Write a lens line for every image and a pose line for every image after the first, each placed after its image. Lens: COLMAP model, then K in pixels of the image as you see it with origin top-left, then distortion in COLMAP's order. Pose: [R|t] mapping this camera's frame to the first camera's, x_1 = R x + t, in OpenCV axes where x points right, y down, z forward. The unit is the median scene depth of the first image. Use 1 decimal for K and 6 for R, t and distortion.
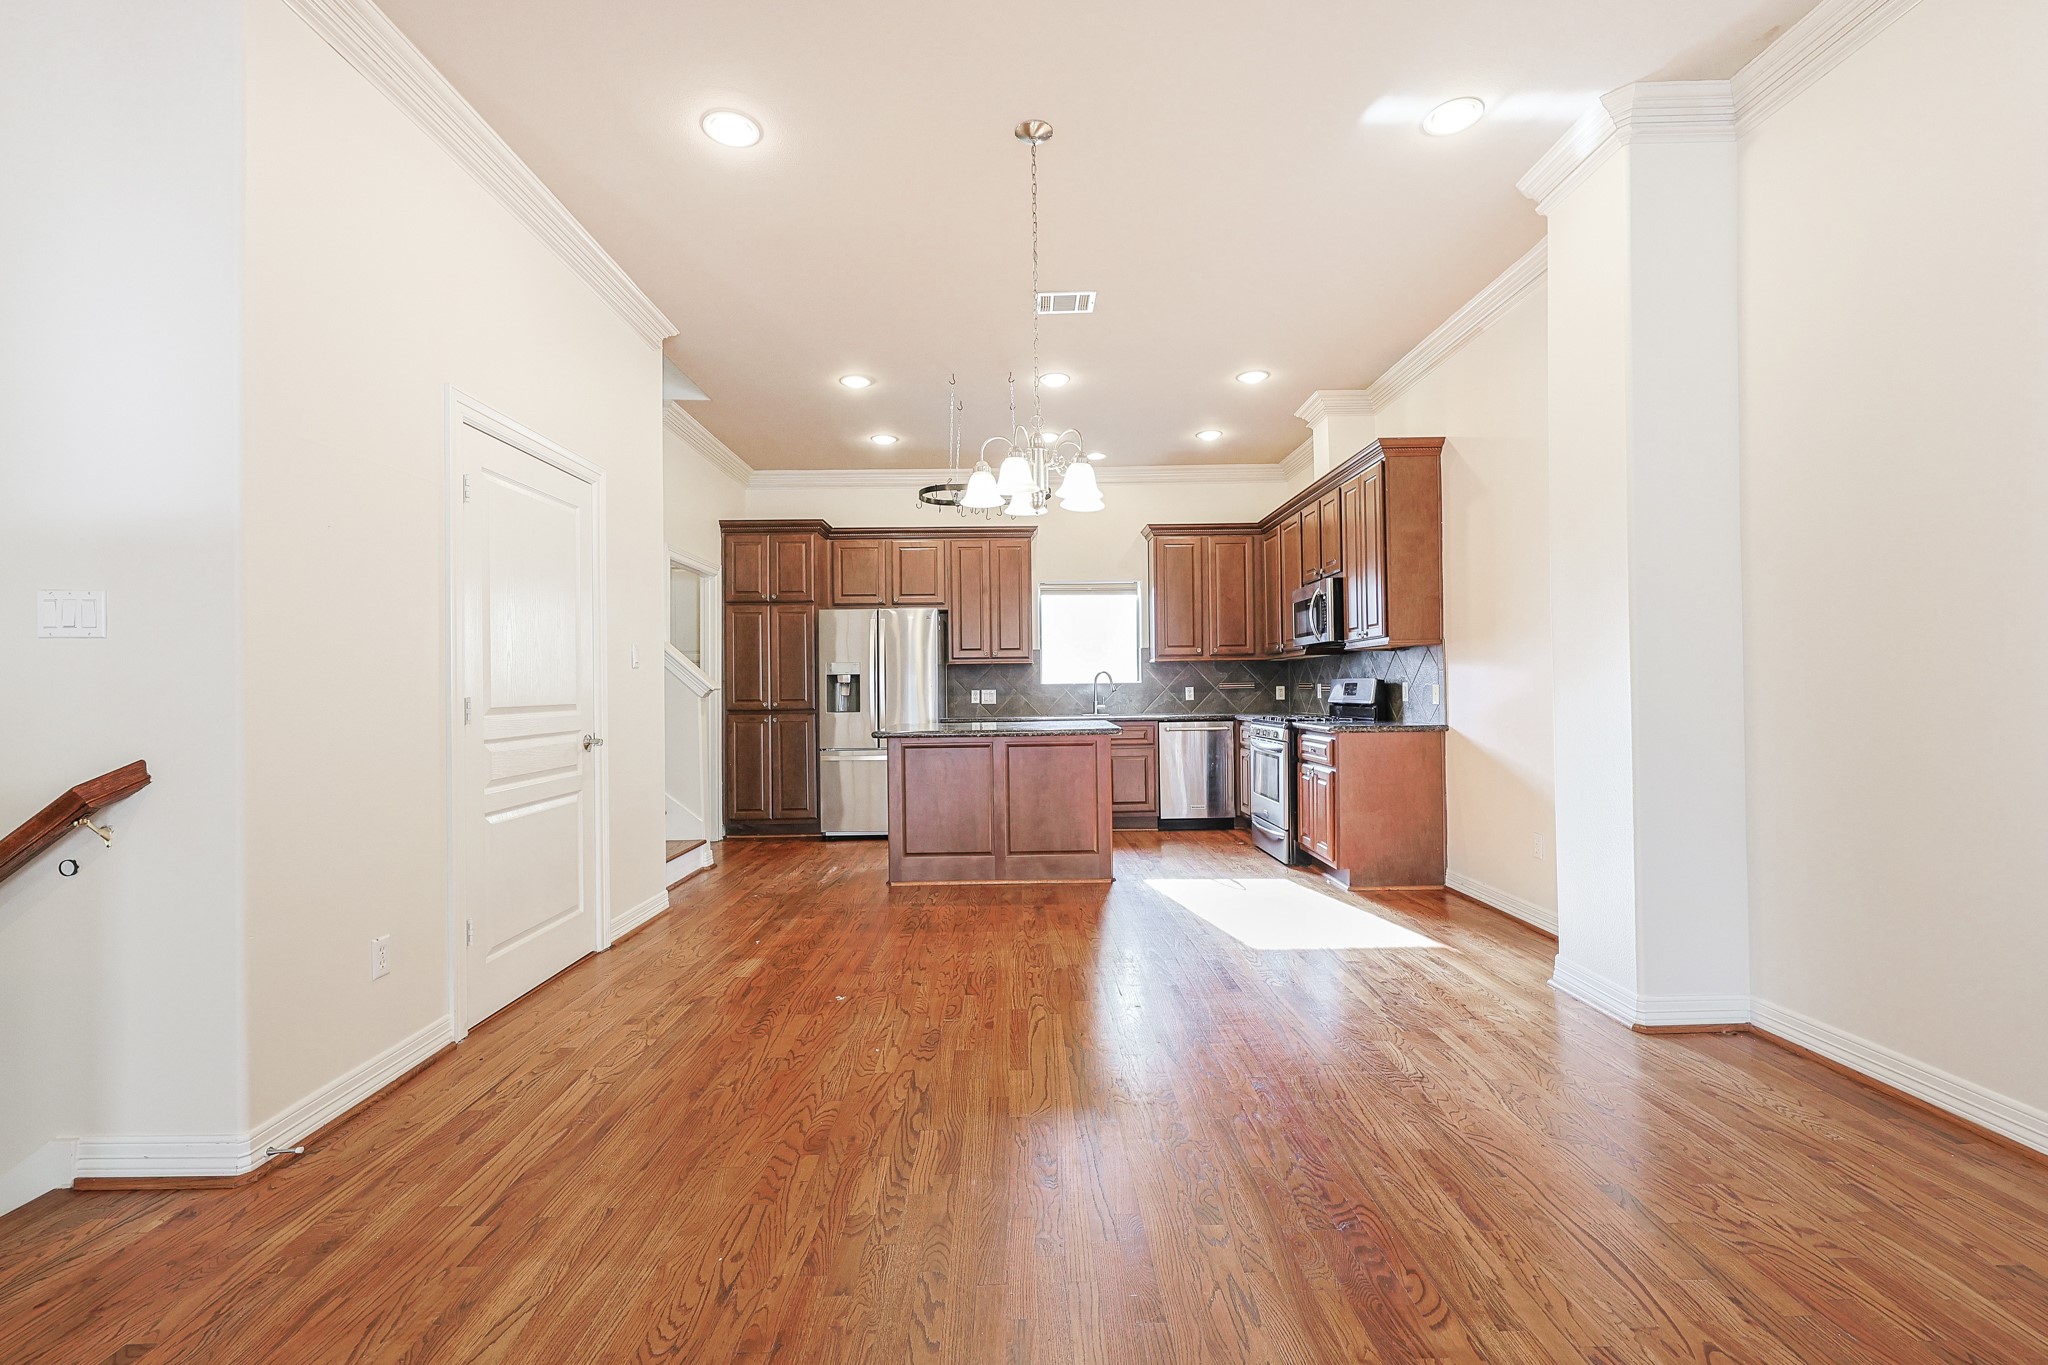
lens RADIAL K [[872.5, 0, 1013.7], [0, 872.5, 687.6], [0, 0, 1]] dist [-0.001640, 0.000346]
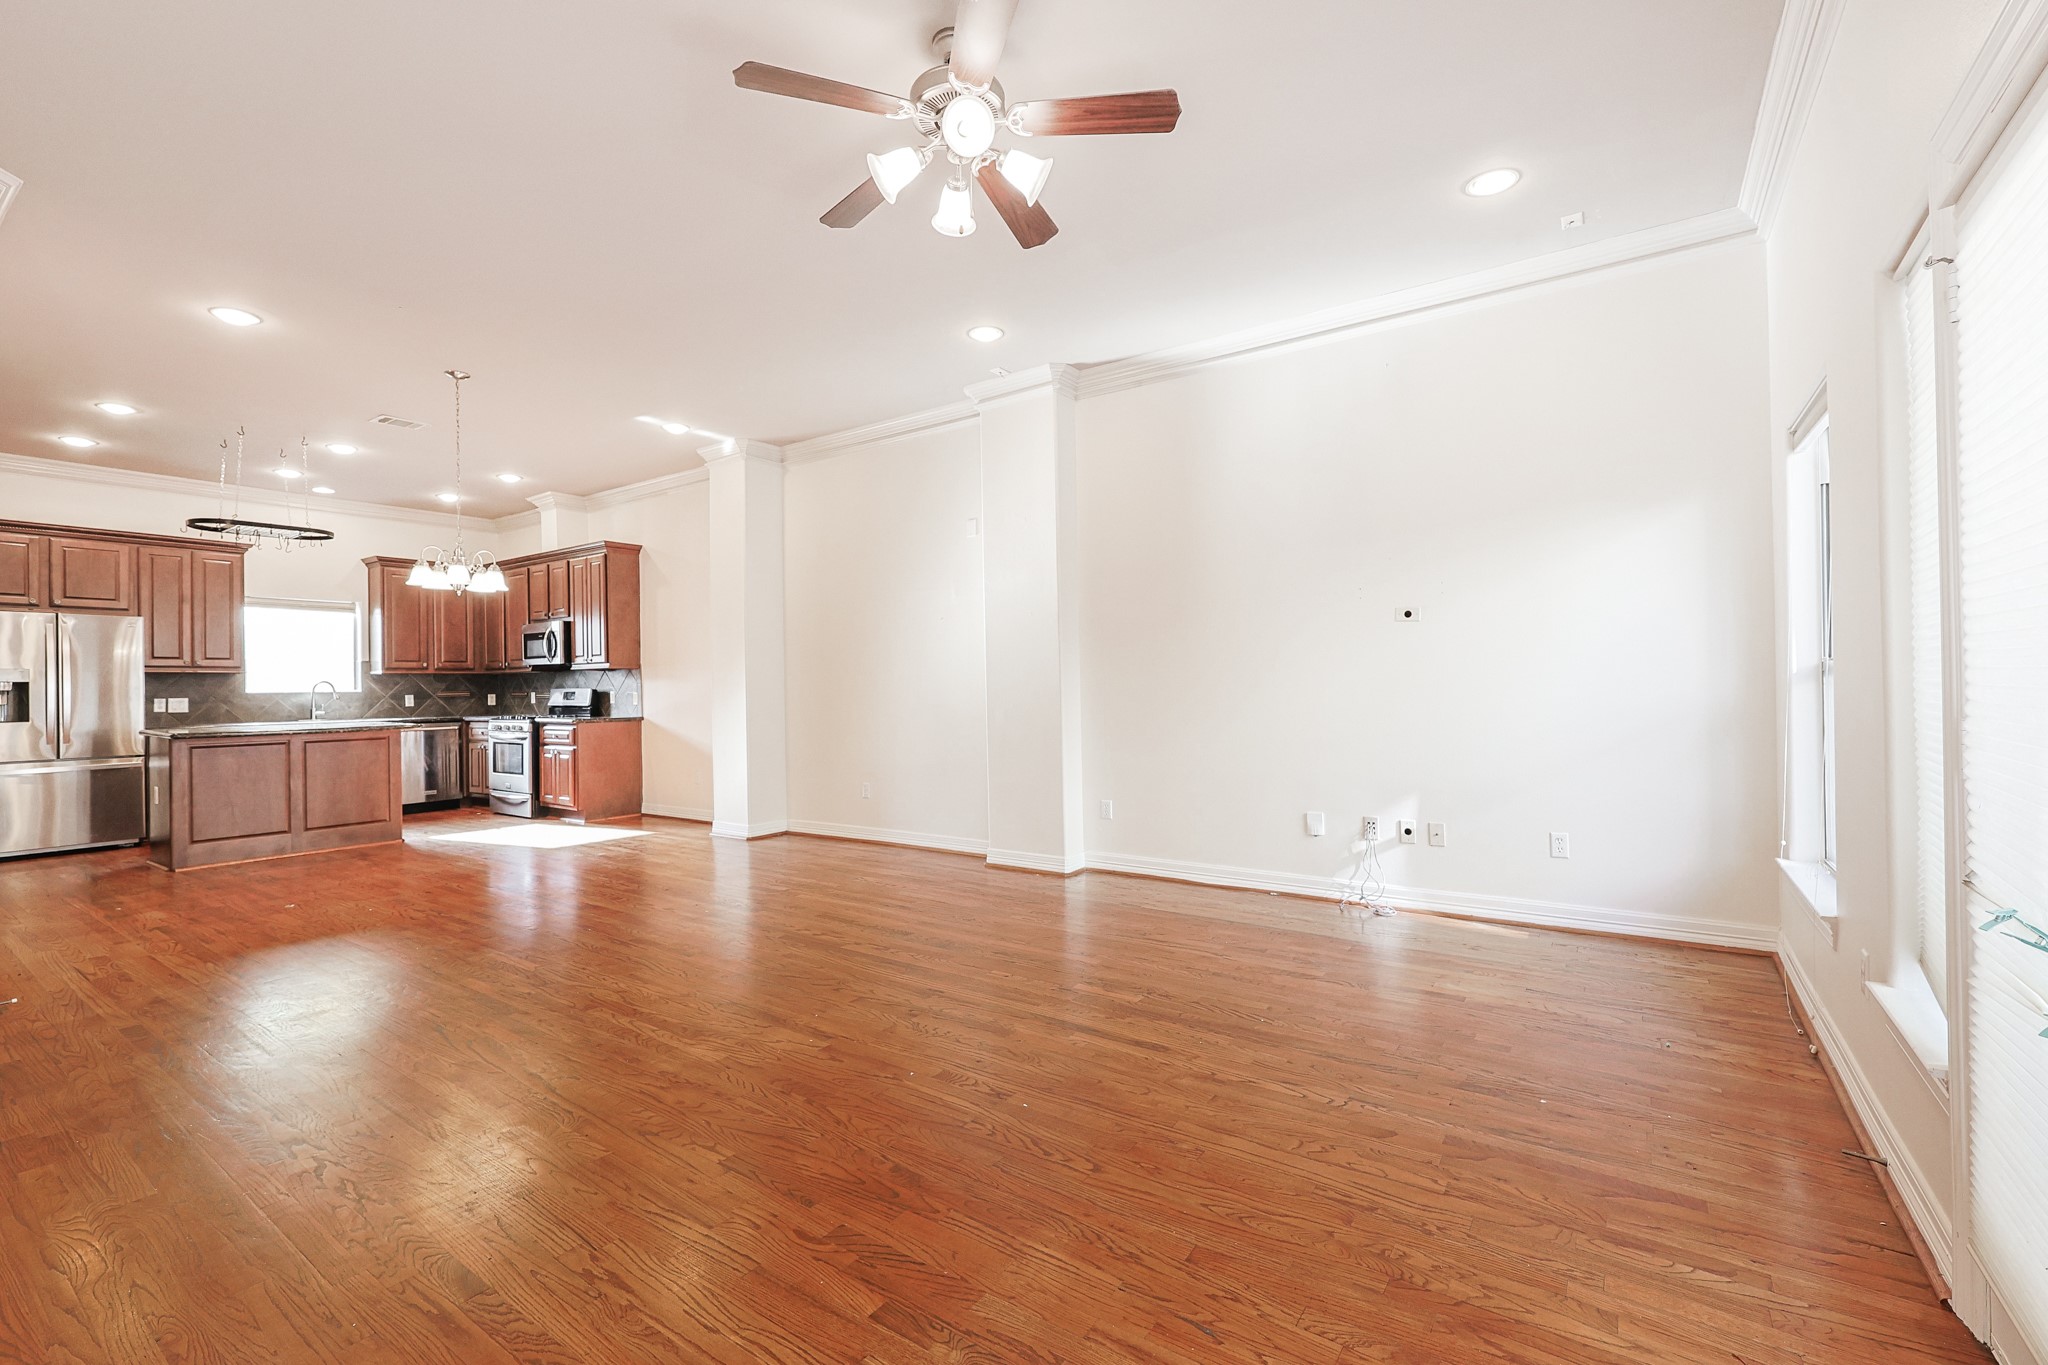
lens RADIAL K [[884.2, 0, 1024.0], [0, 884.2, 682.5], [0, 0, 1]] dist [0.000310, -0.000146]
pose [[0.572065, 0.010254, 0.820144, -0.340744], [0.004635, 0.999865, -0.015734, 0.005403], [-0.820195, 0.012802, 0.571940, -0.410256]]
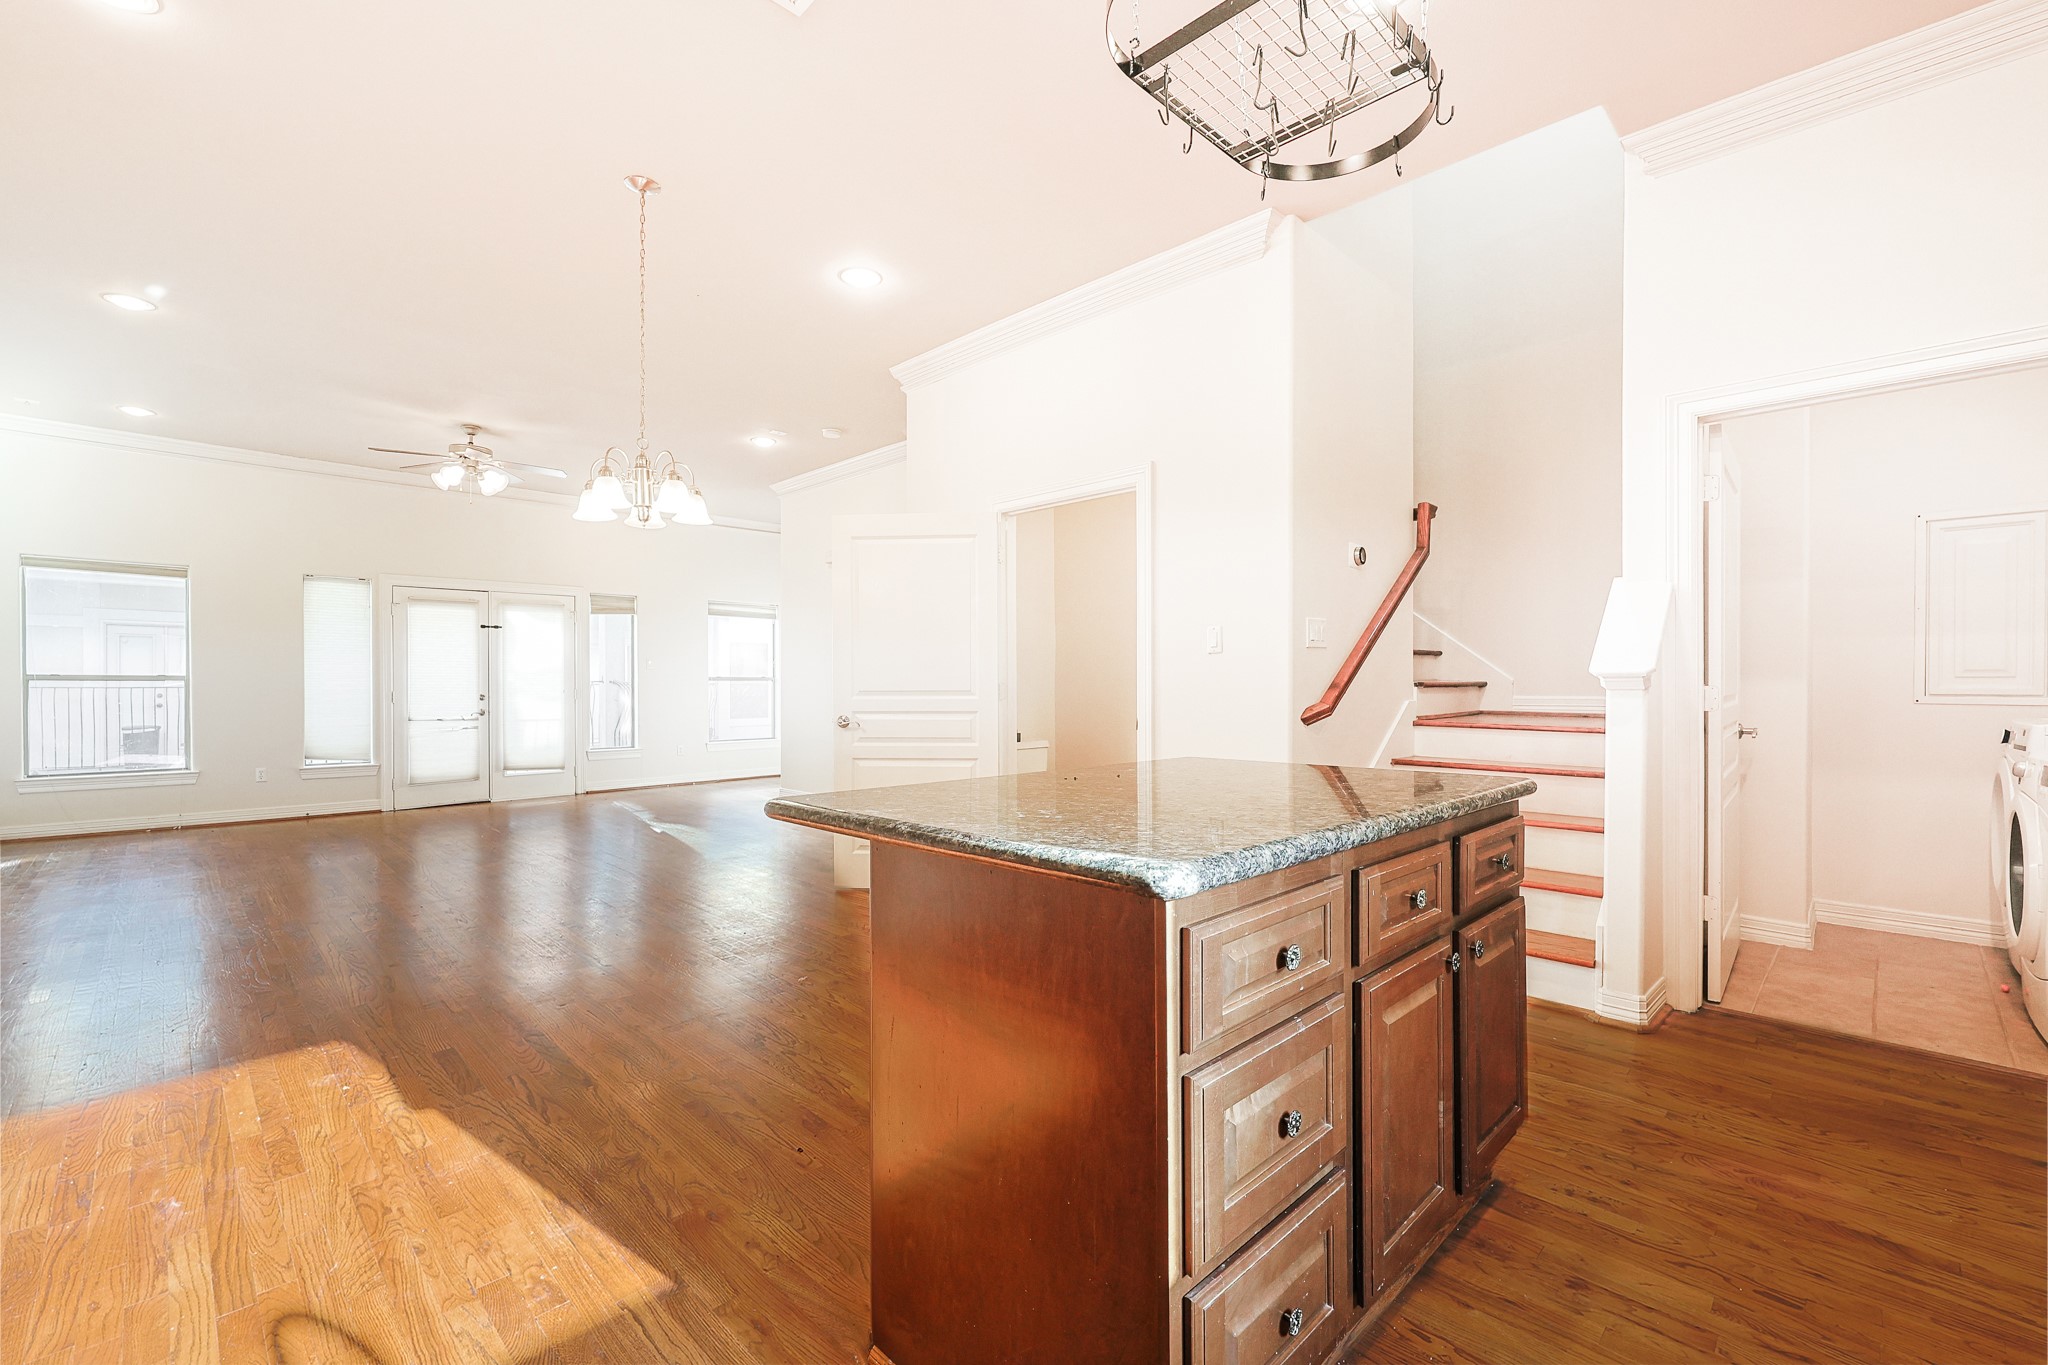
lens RADIAL K [[869.1, 0, 1028.2], [0, 869.1, 689.6], [0, 0, 1]] dist [-0.000800, 0.000802]
pose [[-0.703796, 0.018149, -0.710171, 0.208842], [0.010505, 0.999830, 0.015140, 0.001148], [0.710325, 0.003195, -0.703867, 0.939998]]
